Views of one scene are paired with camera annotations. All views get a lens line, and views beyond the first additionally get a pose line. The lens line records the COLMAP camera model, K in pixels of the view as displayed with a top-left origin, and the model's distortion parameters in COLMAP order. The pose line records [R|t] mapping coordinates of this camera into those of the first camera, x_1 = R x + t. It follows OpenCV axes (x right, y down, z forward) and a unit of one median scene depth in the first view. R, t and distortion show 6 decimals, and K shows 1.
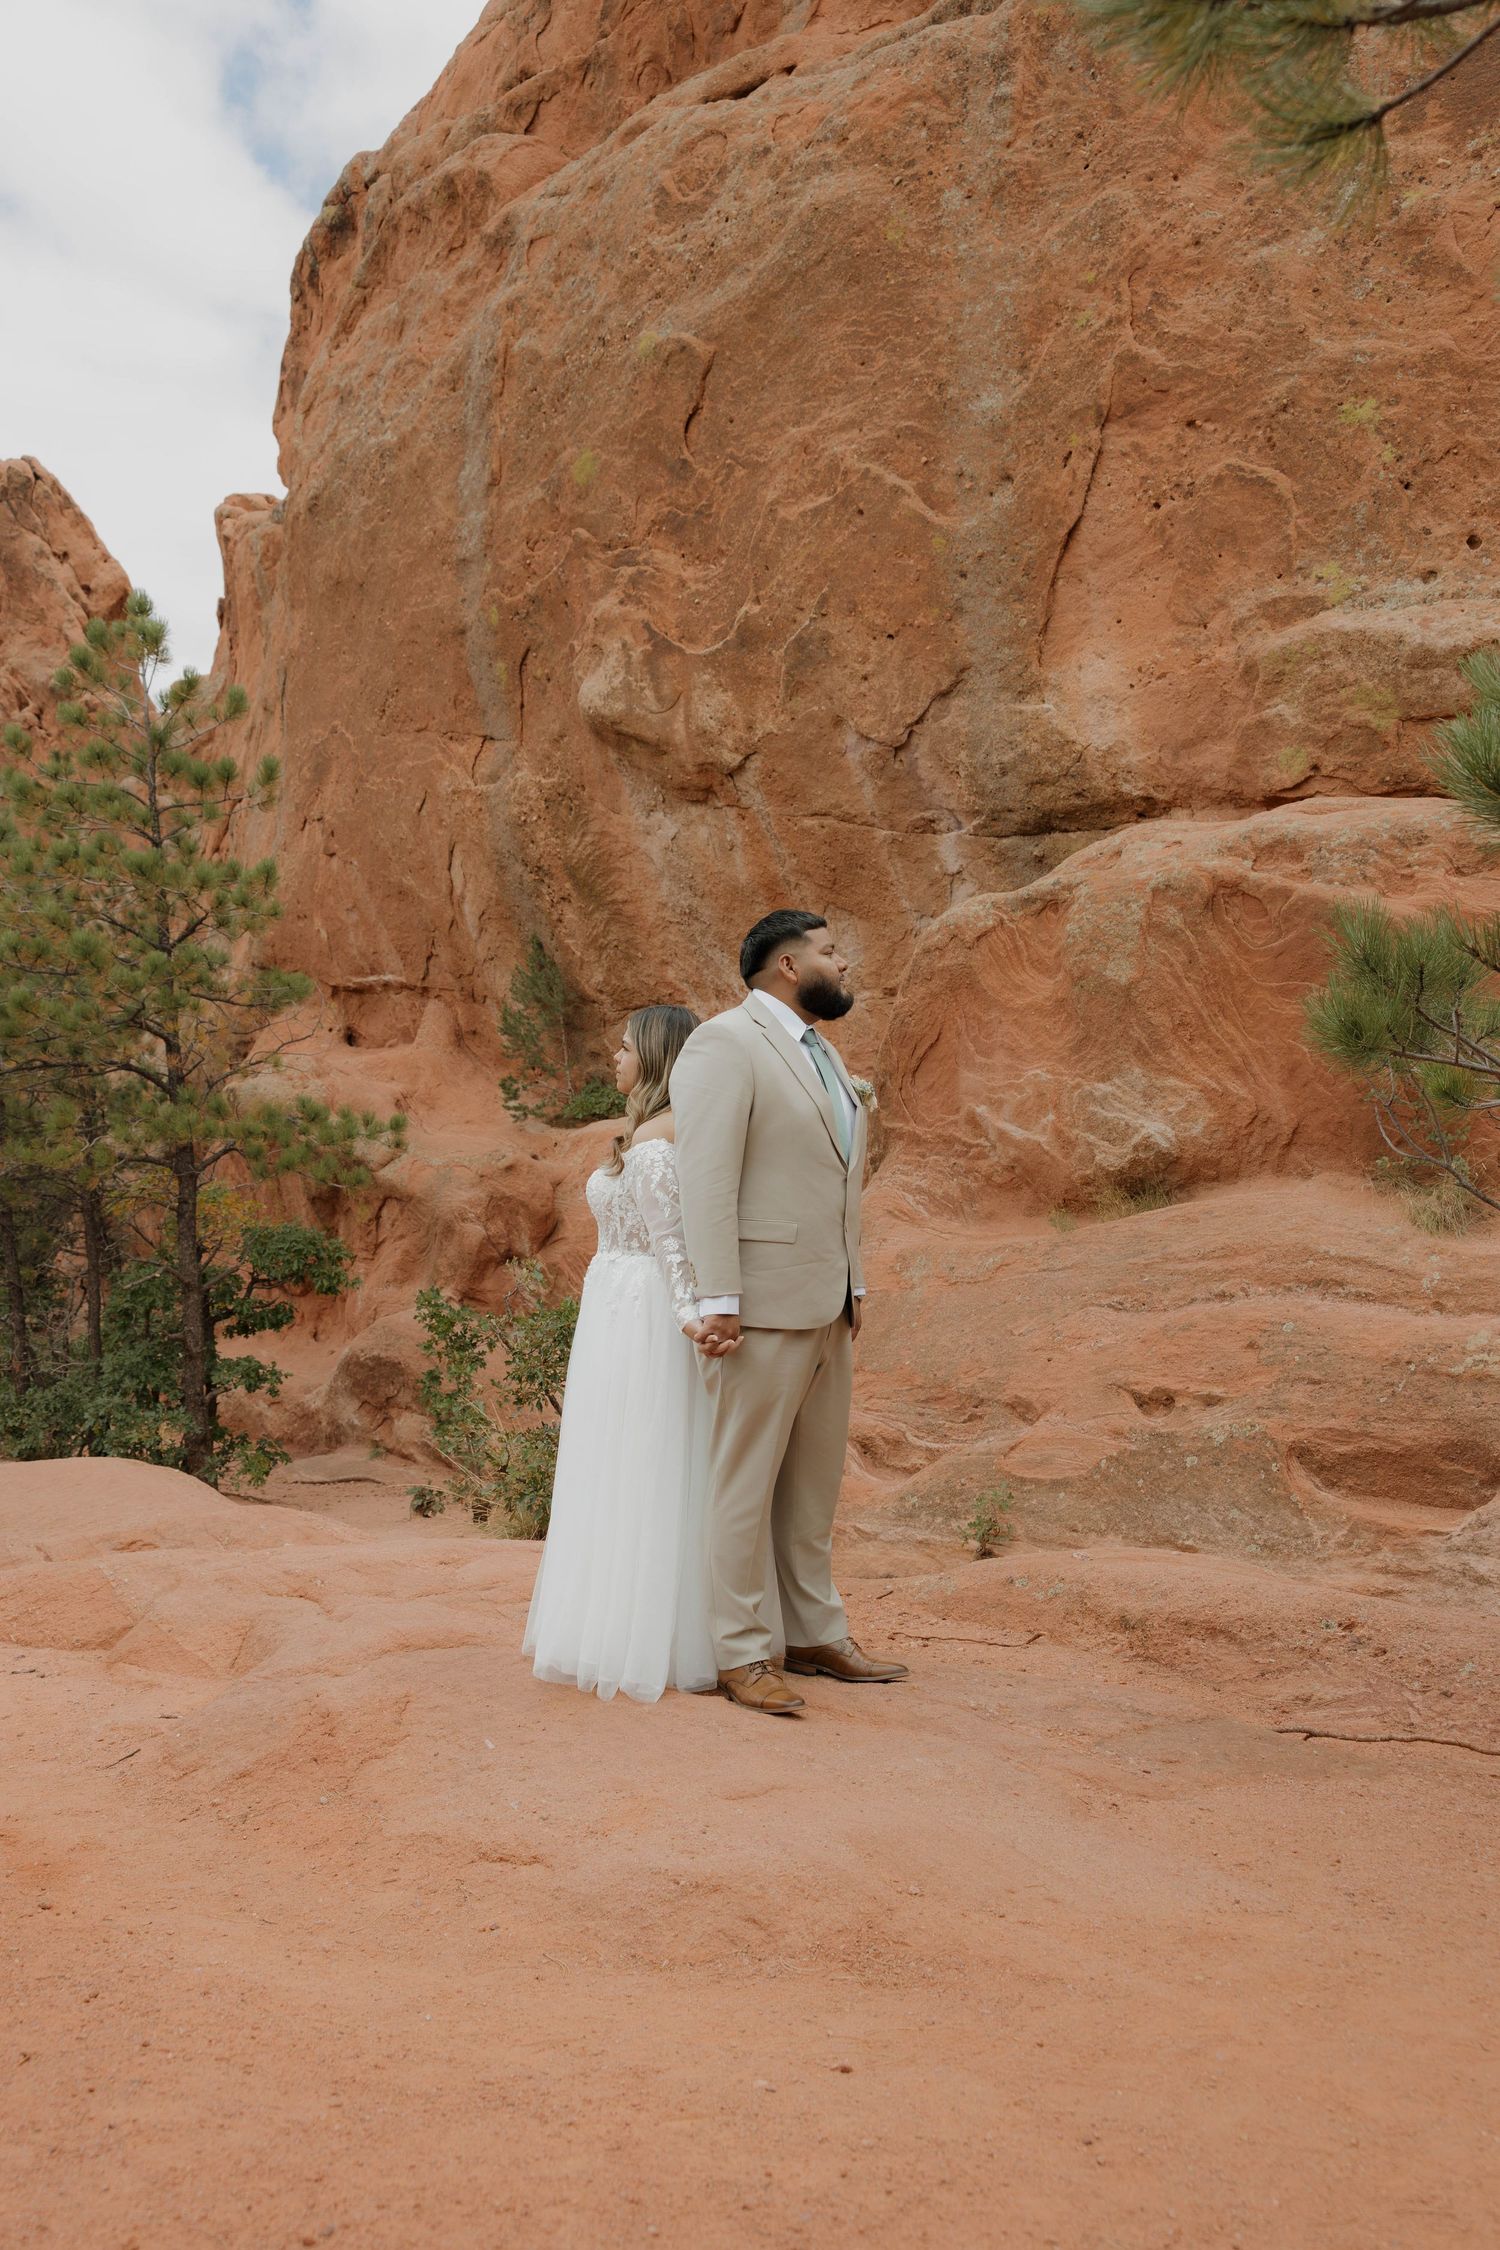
lens RADIAL K [[1826.9, 0, 750.0], [0, 1826.9, 1125.0], [0, 0, 1]] dist [0.007944, 0.001488]
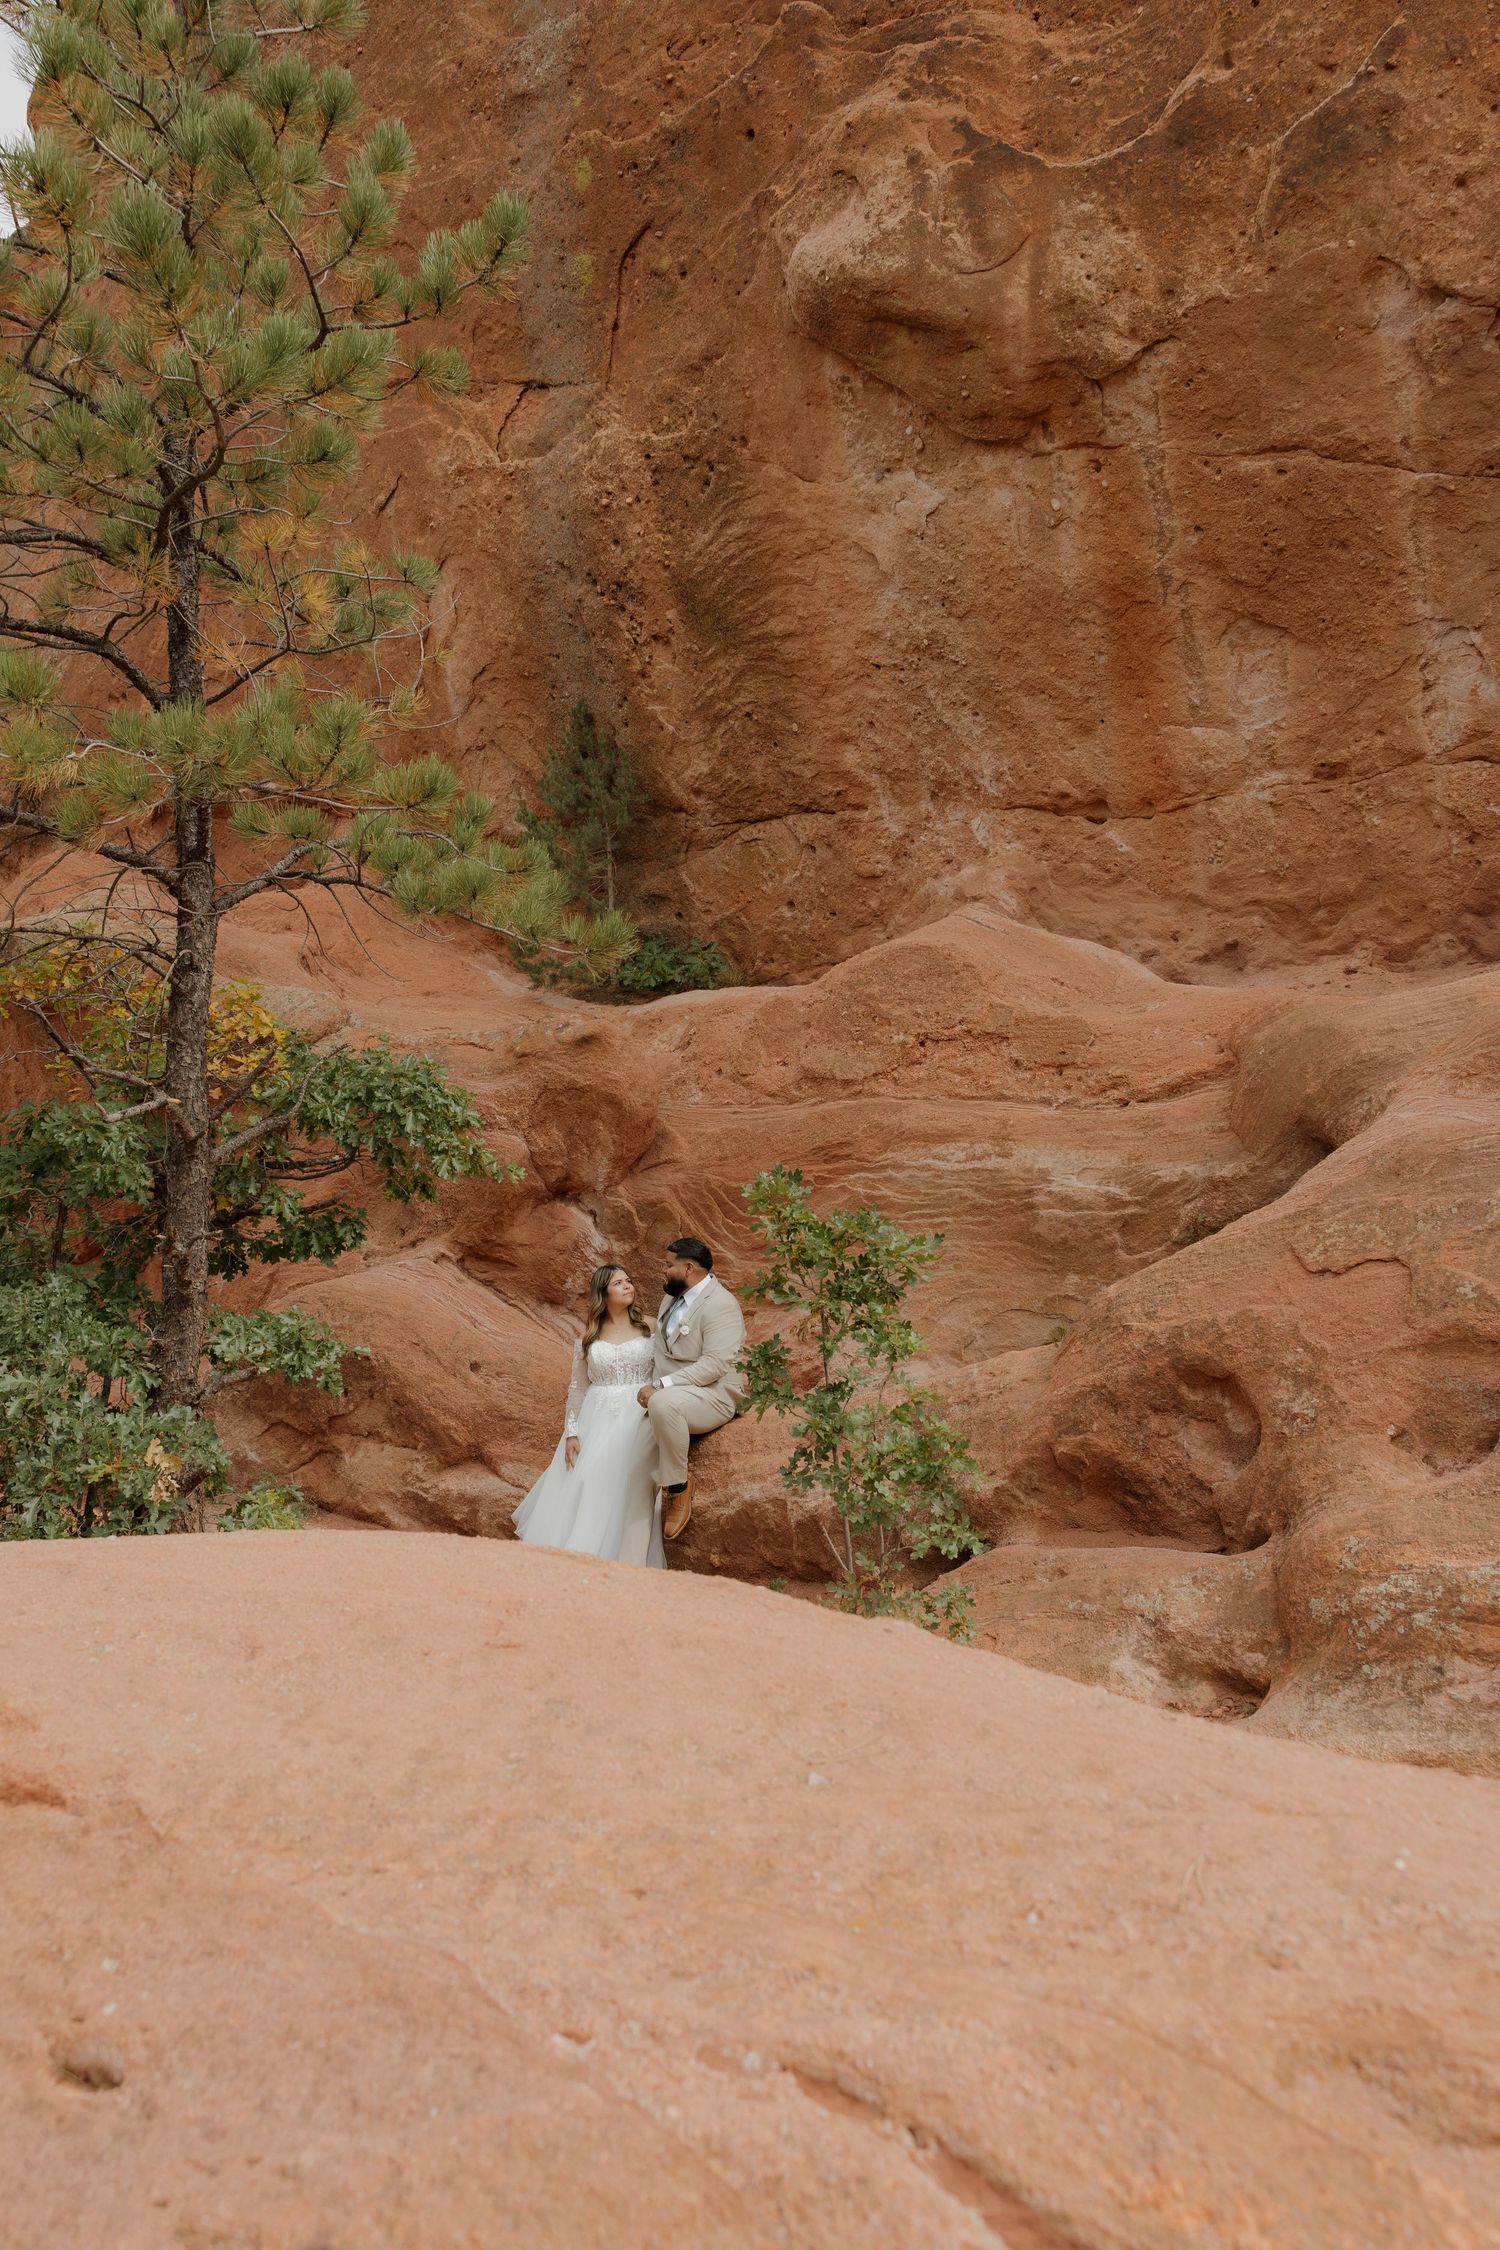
lens RADIAL K [[1826.9, 0, 750.0], [0, 1826.9, 1125.0], [0, 0, 1]] dist [0.007944, 0.001488]
pose [[0.971808, 0.068325, 0.225656, -0.250617], [-0.061365, 0.997402, -0.037725, 0.083104], [-0.227648, 0.022814, 0.973476, 0.468173]]
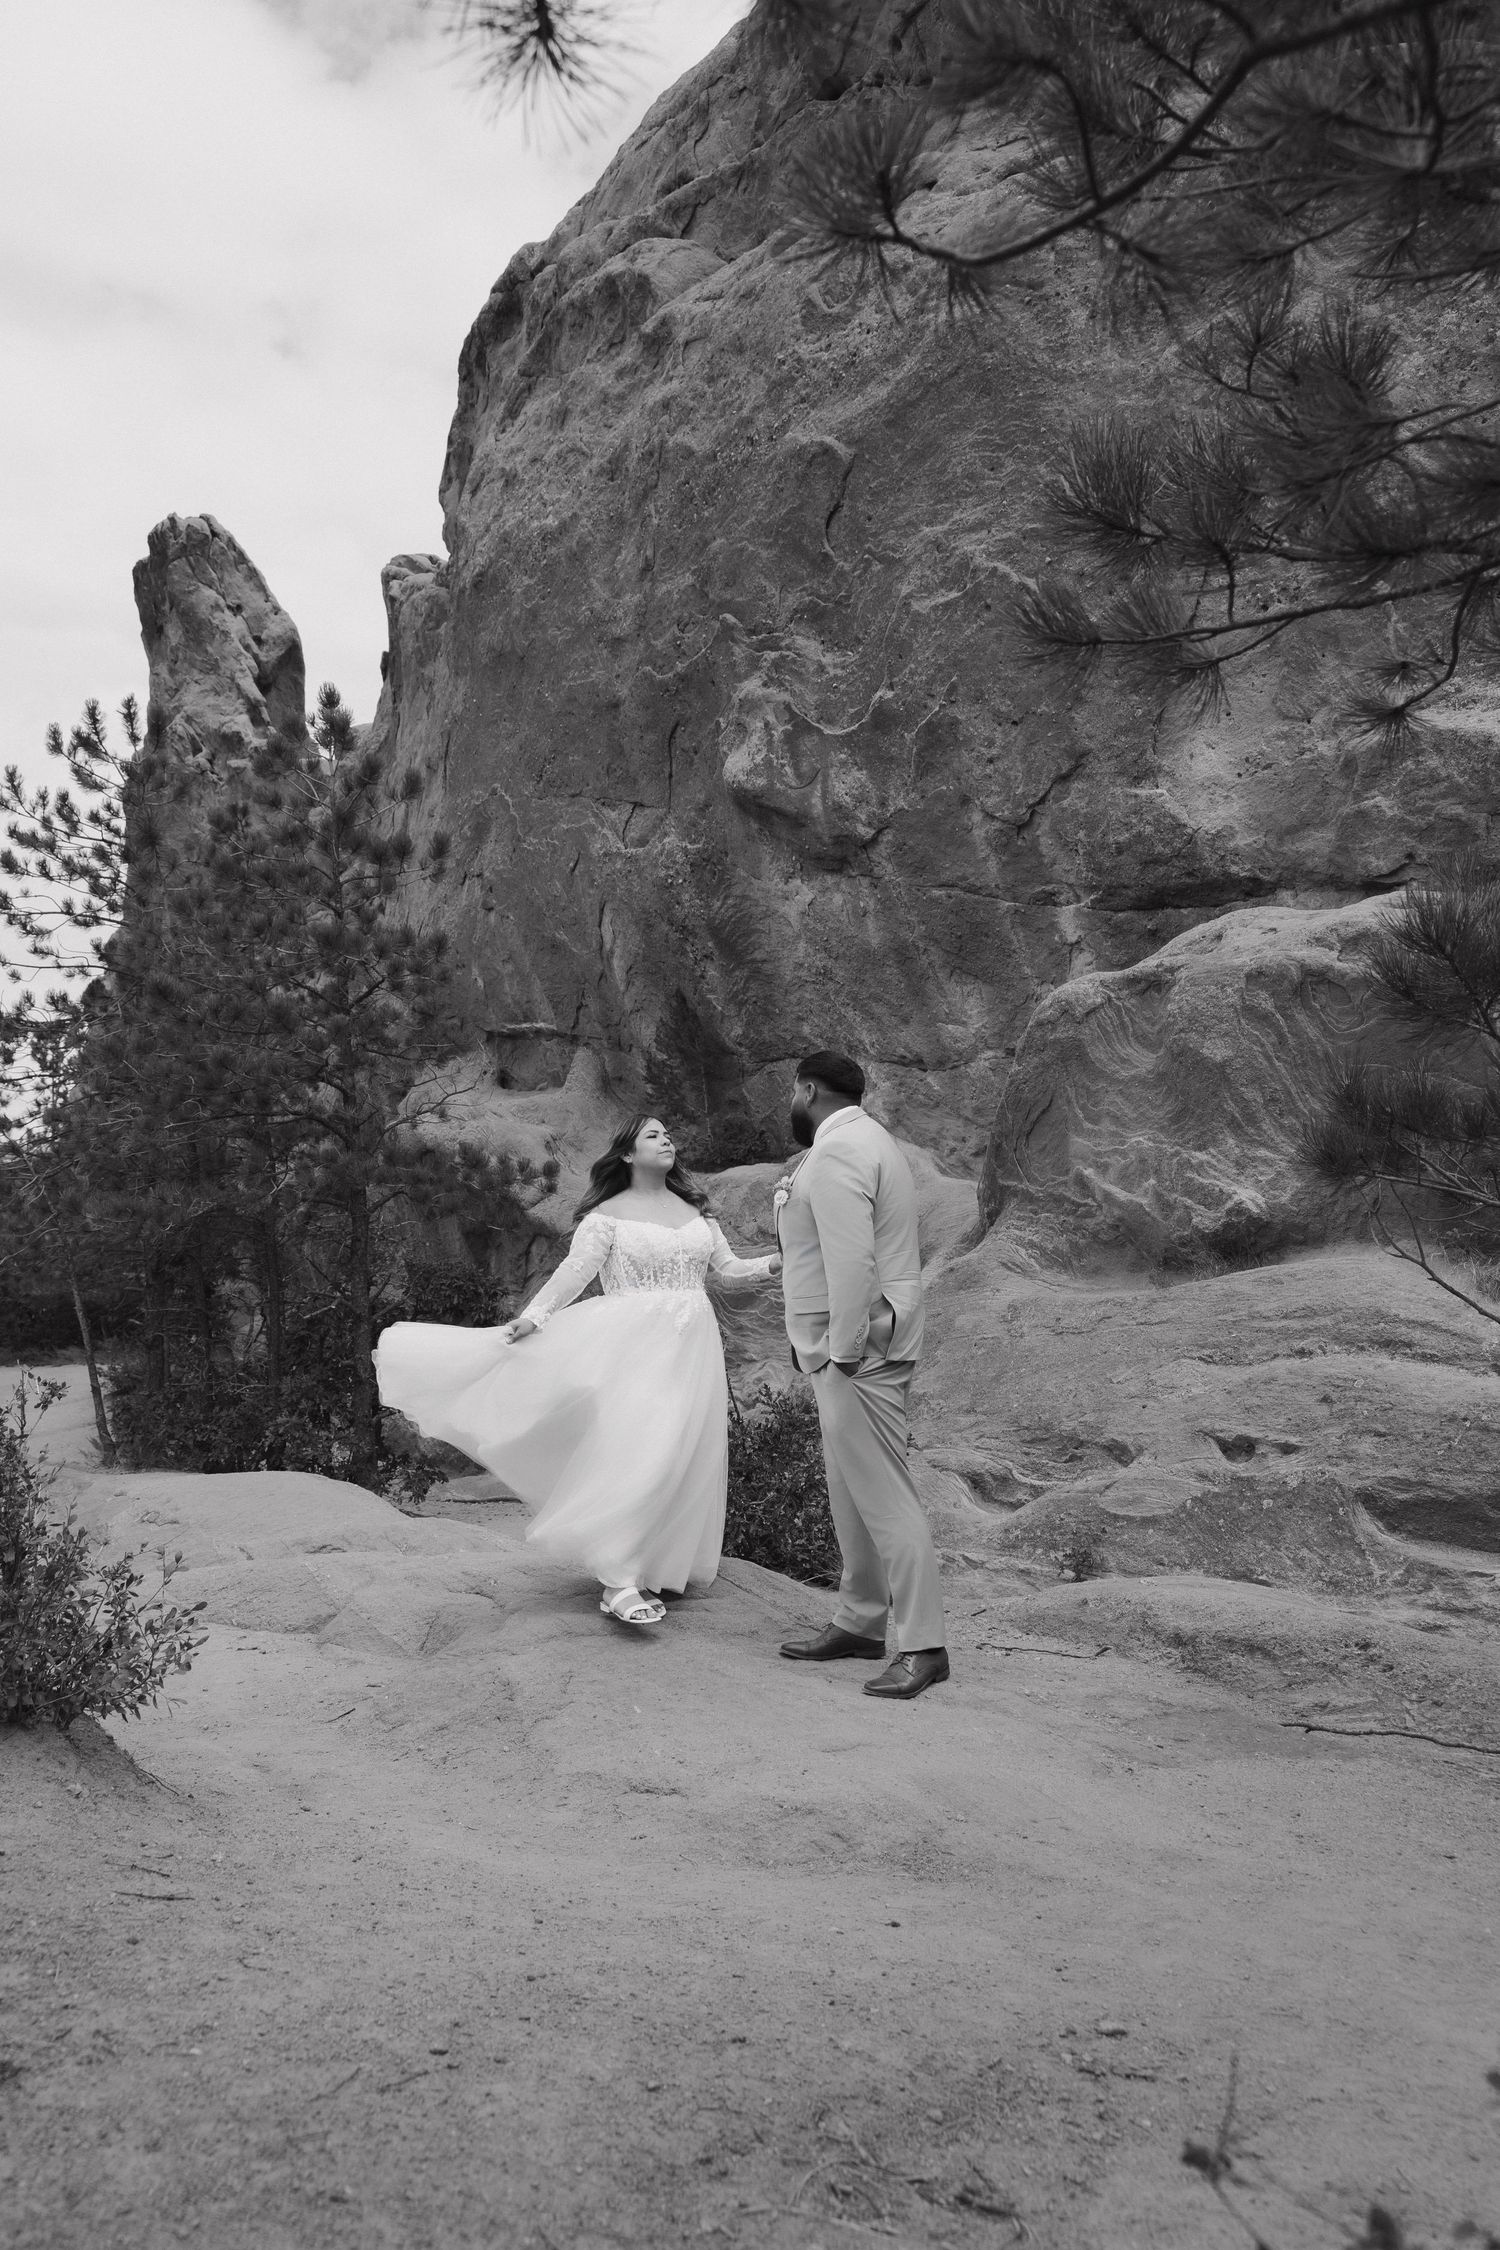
lens RADIAL K [[1826.9, 0, 750.0], [0, 1826.9, 1125.0], [0, 0, 1]] dist [0.007944, 0.001488]
pose [[0.997022, 0.014533, -0.075738, 0.006333], [-0.015801, 0.999744, -0.016170, -0.011531], [0.075483, 0.017318, 0.996997, -0.067901]]
